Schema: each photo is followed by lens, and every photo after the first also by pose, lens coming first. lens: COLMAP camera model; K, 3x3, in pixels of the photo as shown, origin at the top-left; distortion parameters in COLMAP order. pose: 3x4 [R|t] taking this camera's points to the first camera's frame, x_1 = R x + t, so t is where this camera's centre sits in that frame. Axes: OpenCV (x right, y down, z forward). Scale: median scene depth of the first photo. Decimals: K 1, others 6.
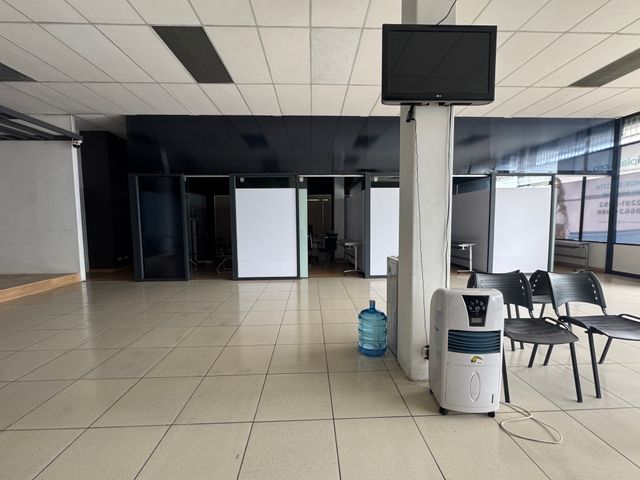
lens RADIAL K [[257.0, 0, 316.0], [0, 257.0, 239.9], [0, 0, 1]] dist [-0.000151, 0.000789]
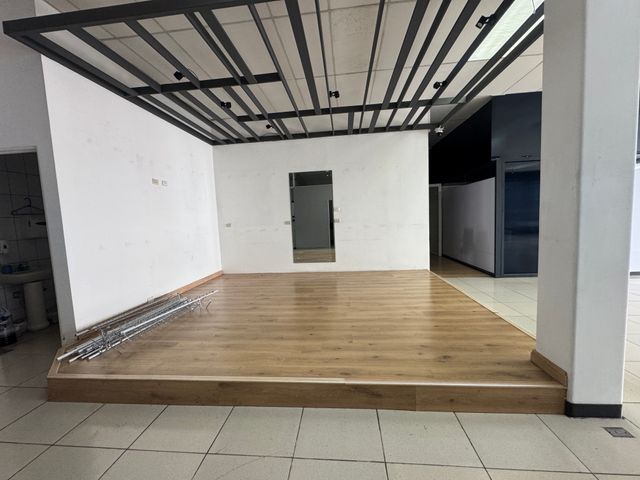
lens RADIAL K [[257.0, 0, 319.7], [0, 257.0, 238.2], [0, 0, 1]] dist [-0.000151, 0.000789]
pose [[0.990802, -0.027562, -0.132481, -1.218547], [0.028081, 0.999604, 0.002052, 0.000756], [0.132371, -0.005753, 0.991183, 0.016697]]
